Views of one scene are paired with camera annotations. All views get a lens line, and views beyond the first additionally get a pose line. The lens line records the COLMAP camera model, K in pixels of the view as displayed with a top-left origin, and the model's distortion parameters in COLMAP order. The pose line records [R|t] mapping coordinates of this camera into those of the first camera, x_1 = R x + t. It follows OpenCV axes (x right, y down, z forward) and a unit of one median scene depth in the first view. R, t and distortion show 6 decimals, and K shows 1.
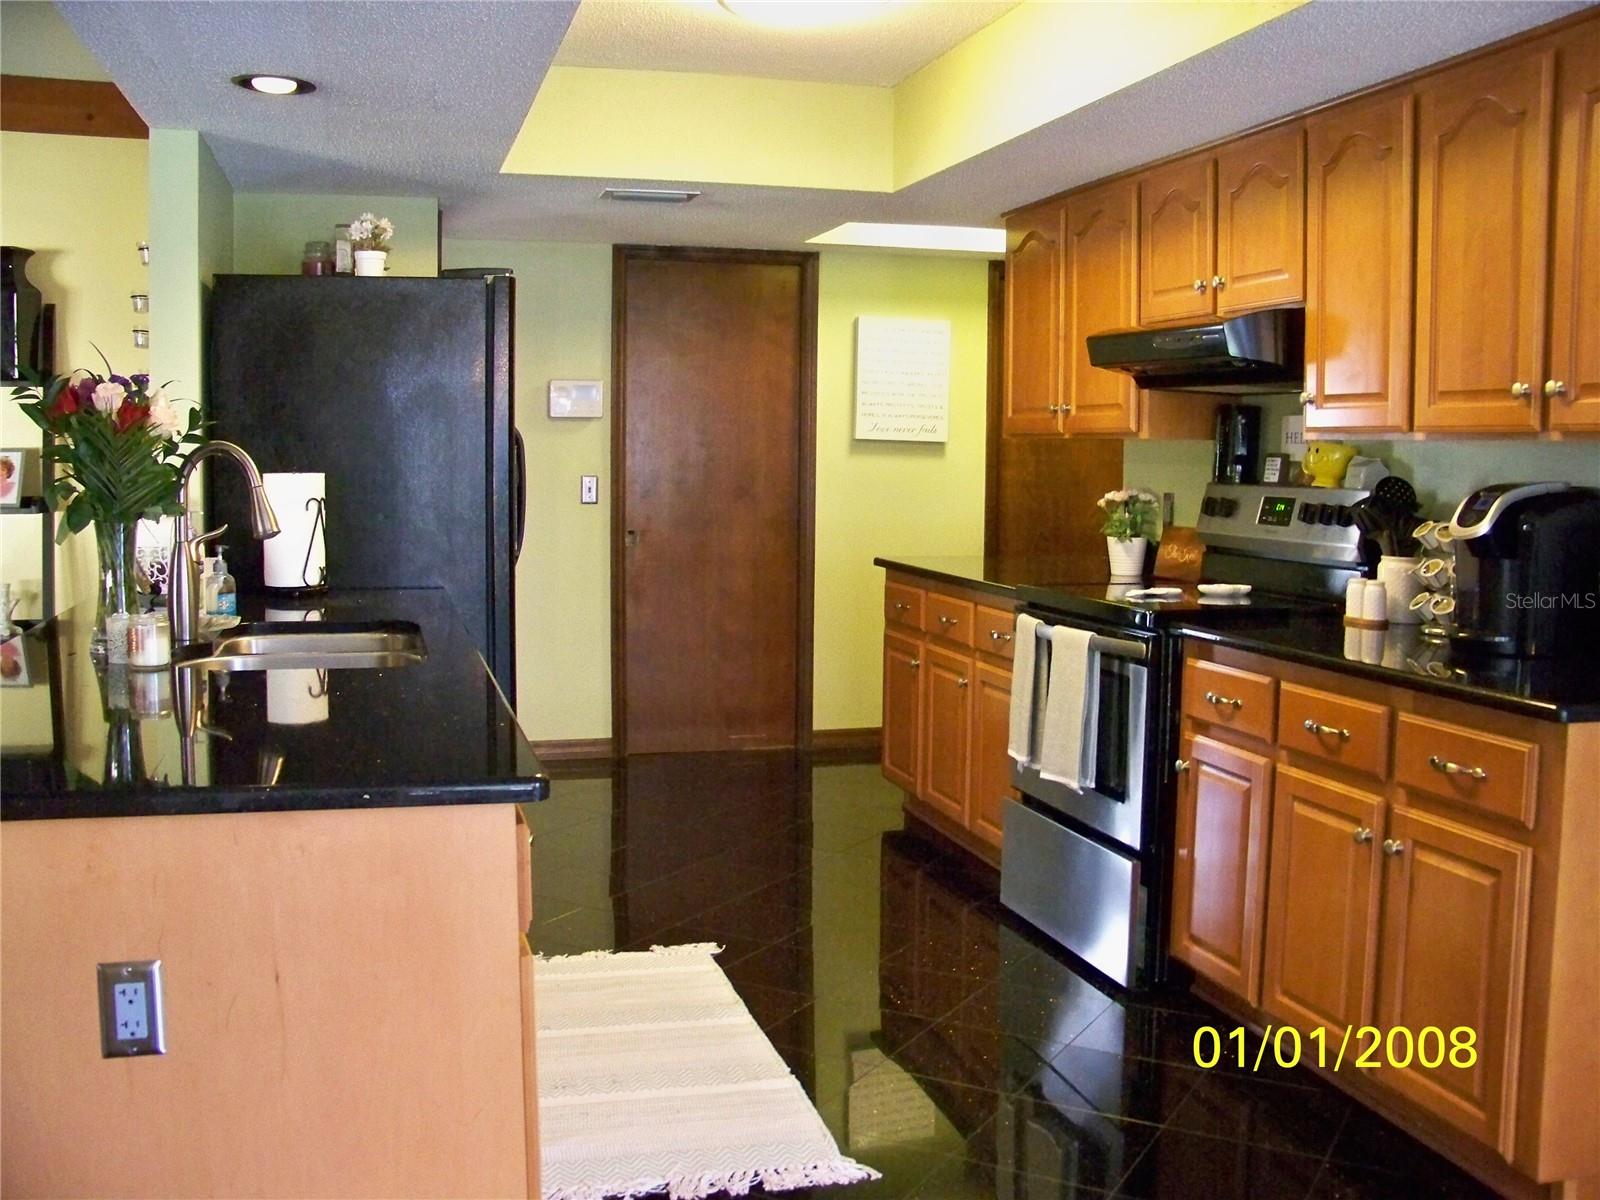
lens RADIAL K [[1550.3, 0, 800.0], [0, 1550.3, 600.0], [0, 0, 1]] dist [-0.260330, 0.306753]
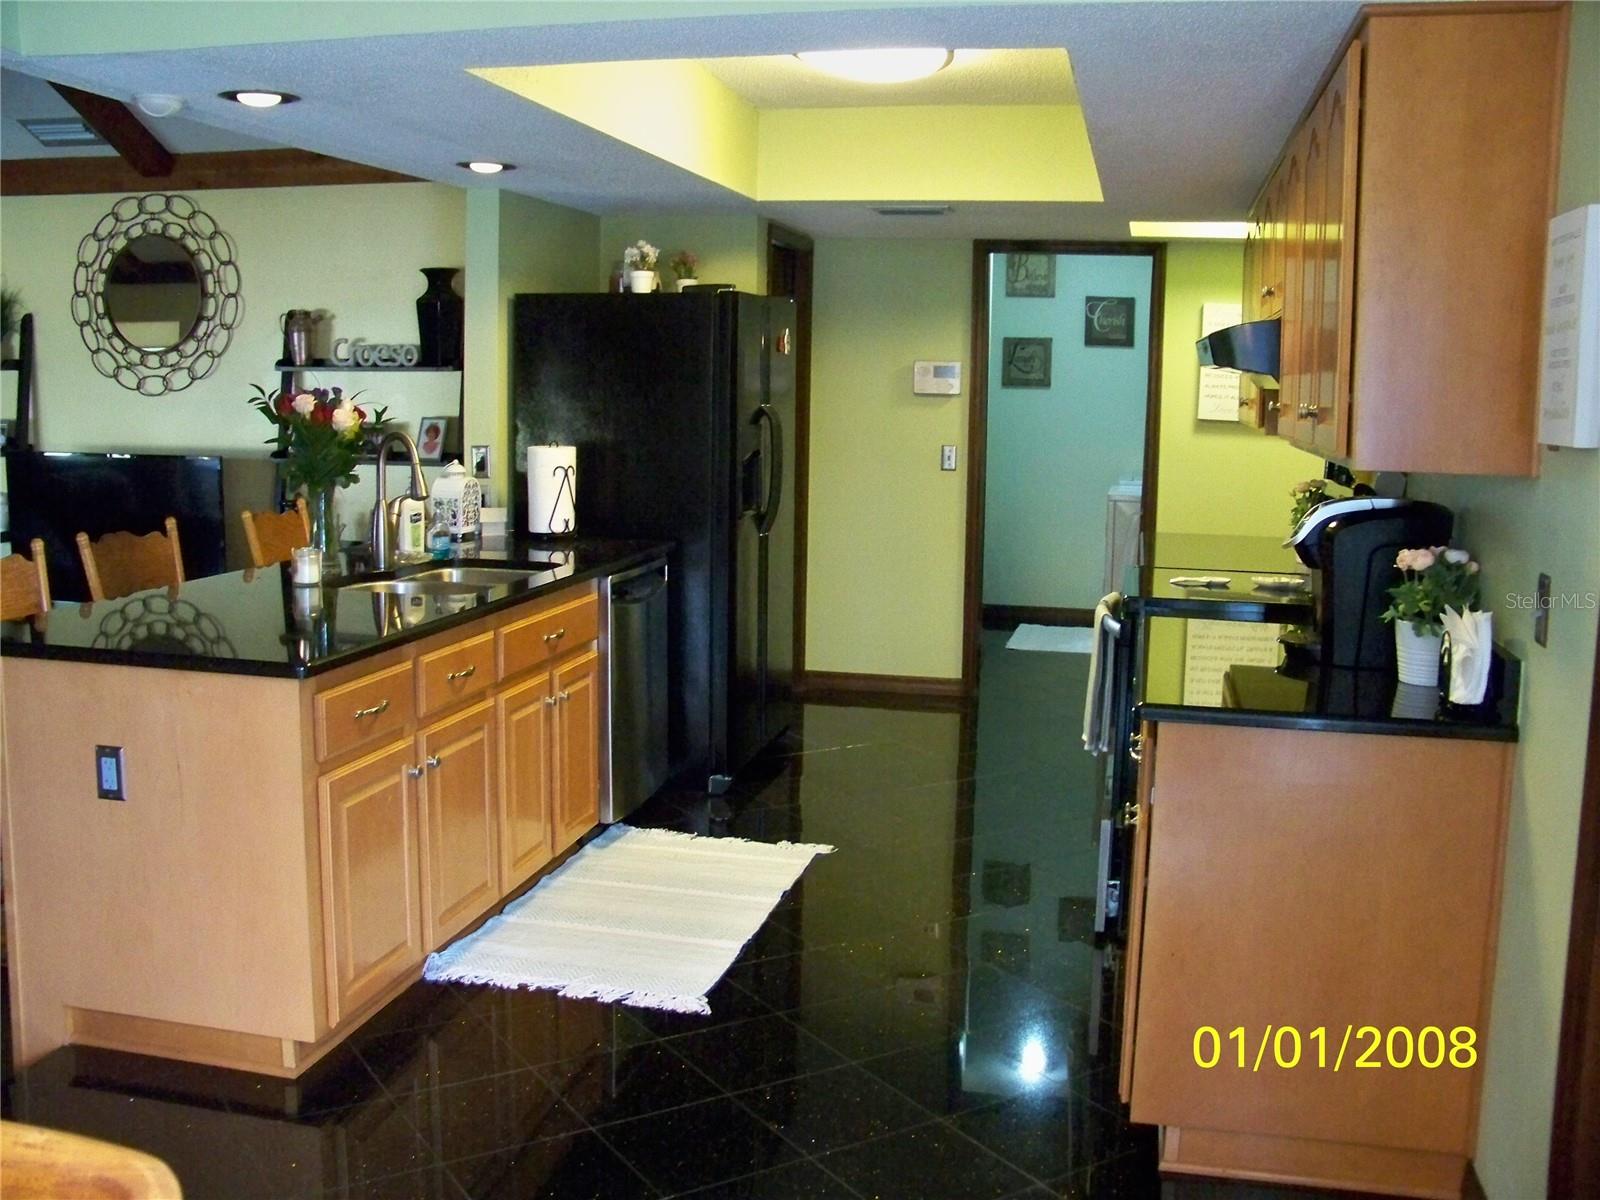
lens RADIAL K [[1550.3, 0, 800.0], [0, 1550.3, 600.0], [0, 0, 1]] dist [-0.260330, 0.306753]
pose [[0.879485, 0.071429, -0.470536, 0.524060], [-0.054540, 0.997286, 0.049449, -0.030358], [0.472792, -0.017827, 0.880994, -0.084640]]
